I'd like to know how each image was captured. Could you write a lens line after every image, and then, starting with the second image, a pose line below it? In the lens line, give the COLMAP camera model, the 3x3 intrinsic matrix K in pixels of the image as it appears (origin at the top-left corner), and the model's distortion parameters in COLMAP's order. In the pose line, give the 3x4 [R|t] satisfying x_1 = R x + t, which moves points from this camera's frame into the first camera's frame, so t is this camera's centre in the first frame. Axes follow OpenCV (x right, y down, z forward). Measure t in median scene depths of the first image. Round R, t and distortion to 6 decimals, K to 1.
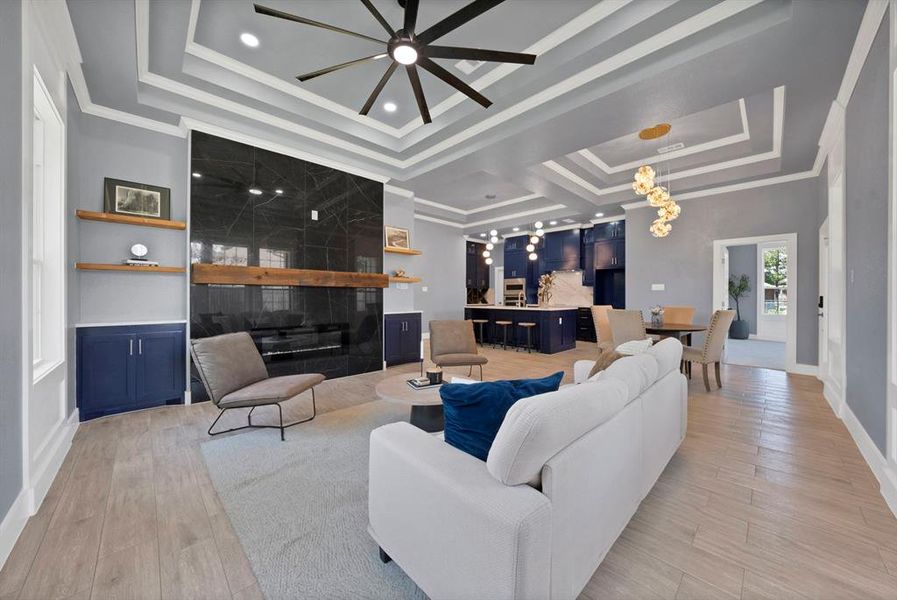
lens RADIAL K [[325.5, 0, 444.3], [0, 325.5, 297.0], [0, 0, 1]] dist [-0.008918, 0.001242]
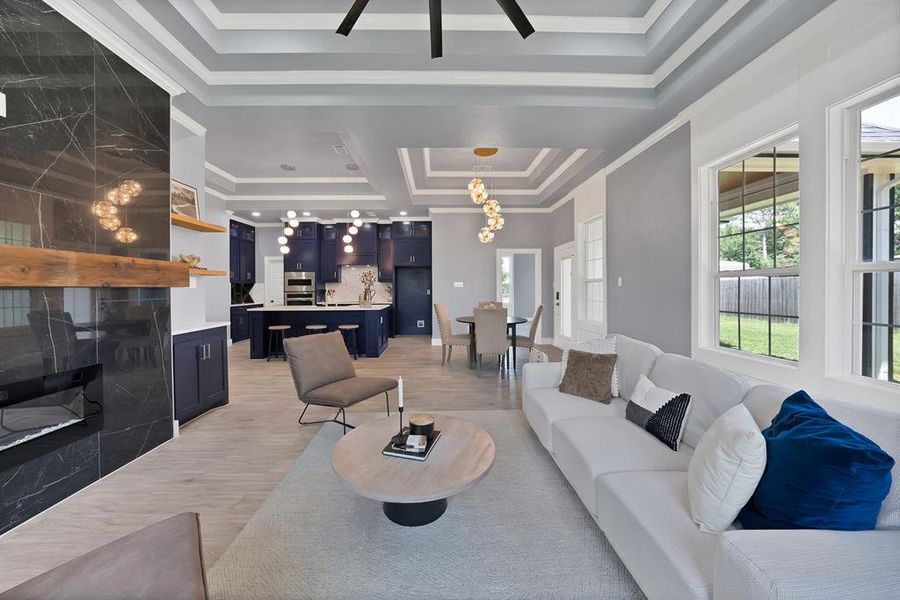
lens RADIAL K [[326.6, 0, 448.0], [0, 326.6, 290.3], [0, 0, 1]] dist [-0.008918, 0.001242]
pose [[0.678351, -0.011614, 0.734646, -0.207505], [0.010421, 0.999927, 0.006186, -0.016306], [-0.734664, 0.003459, 0.678422, 0.222103]]
